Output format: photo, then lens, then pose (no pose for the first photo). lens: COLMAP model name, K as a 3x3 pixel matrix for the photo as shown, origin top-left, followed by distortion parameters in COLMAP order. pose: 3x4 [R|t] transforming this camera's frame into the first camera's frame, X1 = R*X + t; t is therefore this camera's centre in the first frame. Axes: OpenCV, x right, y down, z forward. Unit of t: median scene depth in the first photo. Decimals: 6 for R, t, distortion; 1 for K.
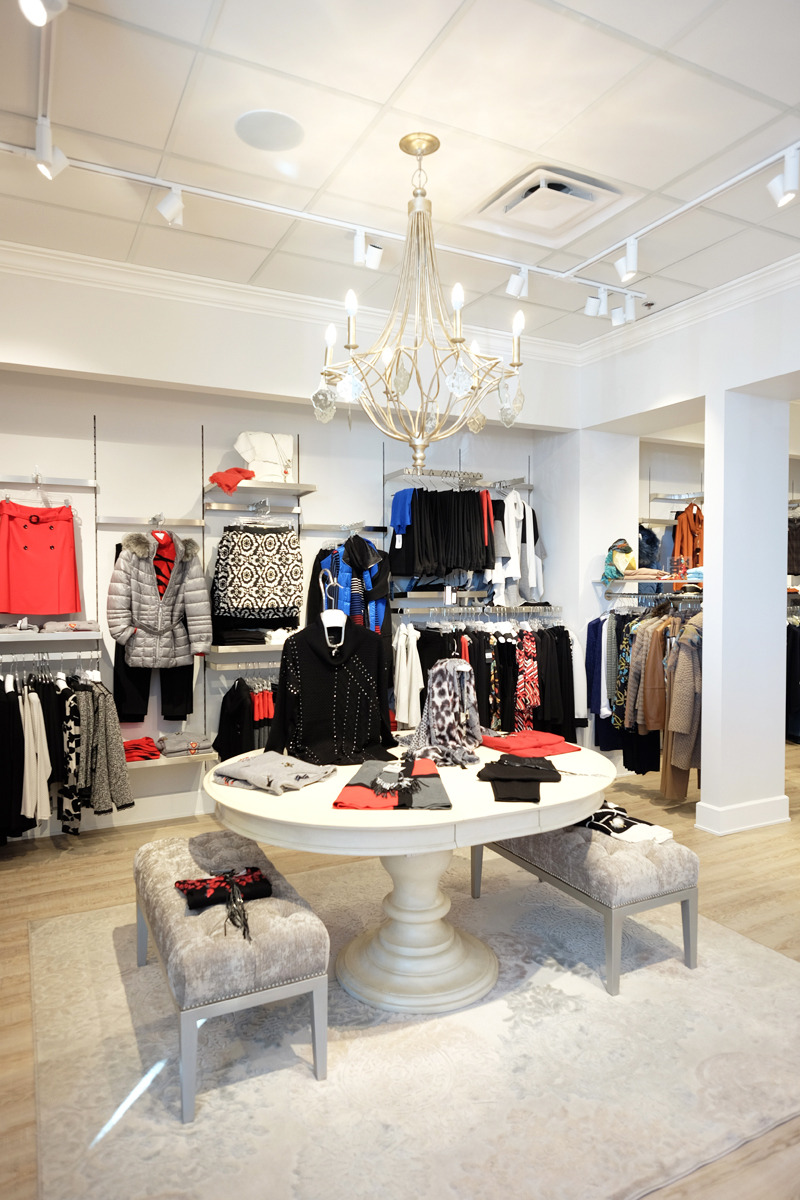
lens RADIAL K [[743.6, 0, 398.6], [0, 743.6, 602.2], [0, 0, 1]] dist [-0.009502, 0.006925]
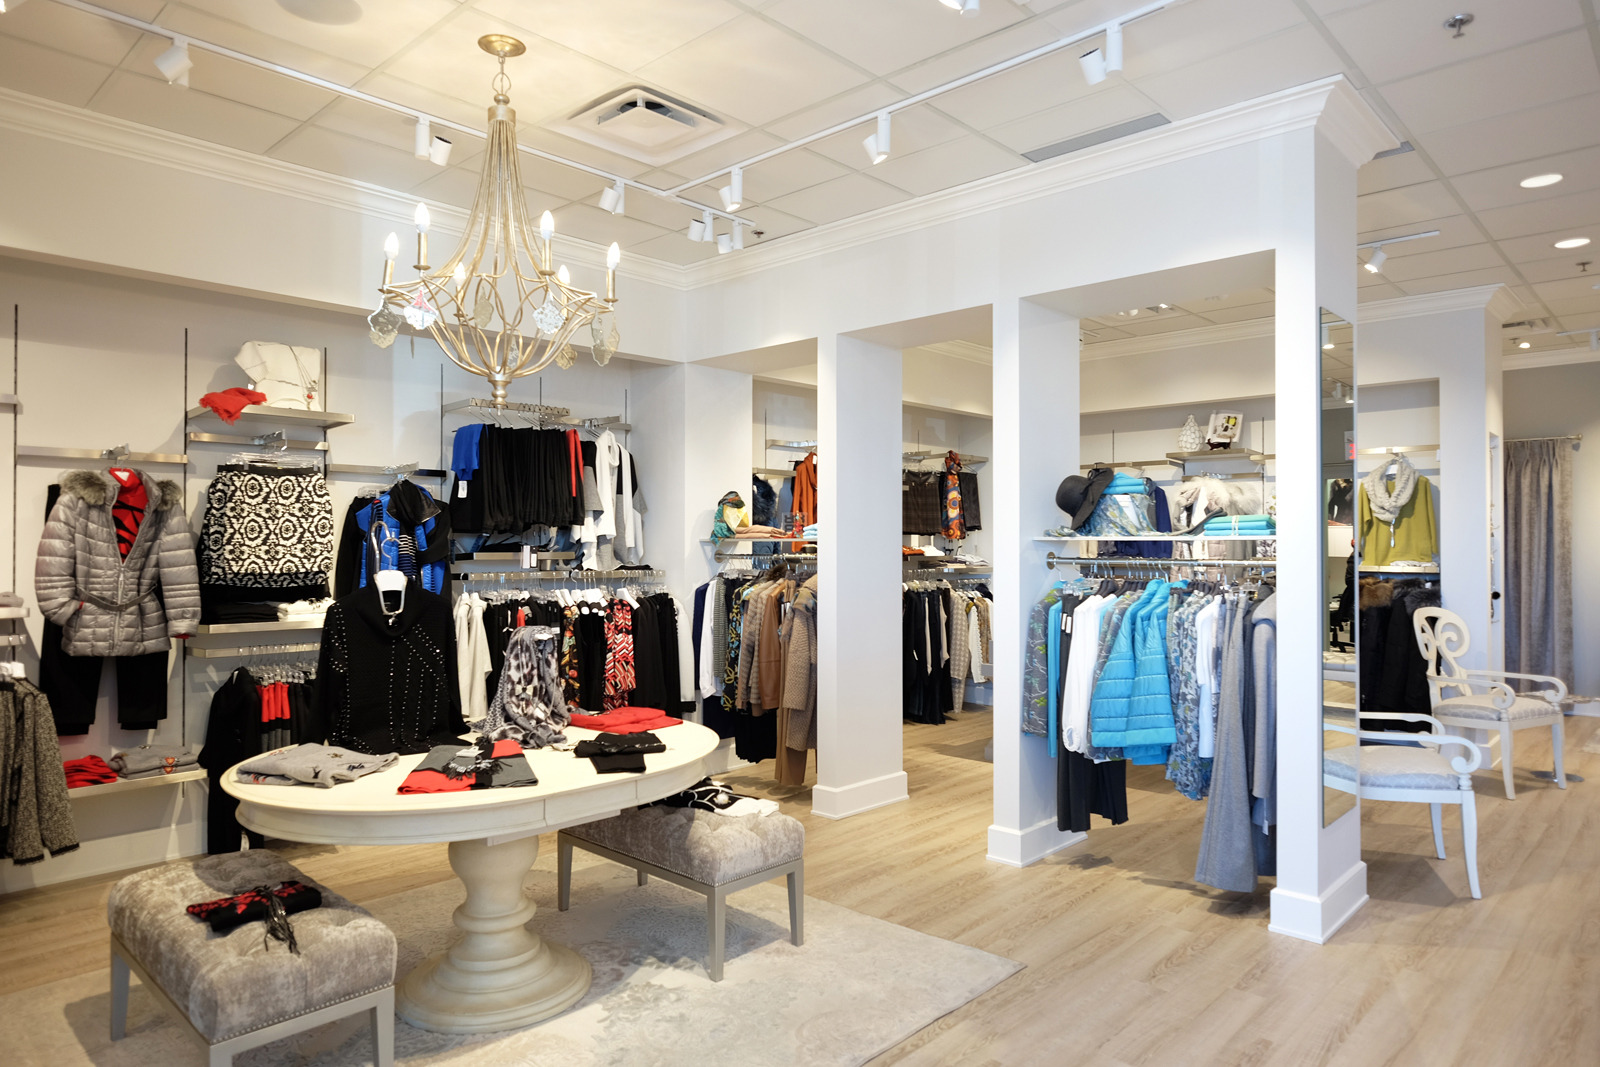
lens RADIAL K [[991.5, 0, 800.0], [0, 991.5, 533.5], [0, 0, 1]] dist [-0.009502, 0.006925]
pose [[0.940600, 0.004920, 0.339481, -0.026264], [0.008435, 0.999248, -0.037854, 0.011845], [-0.339411, 0.038469, 0.939851, -0.159202]]
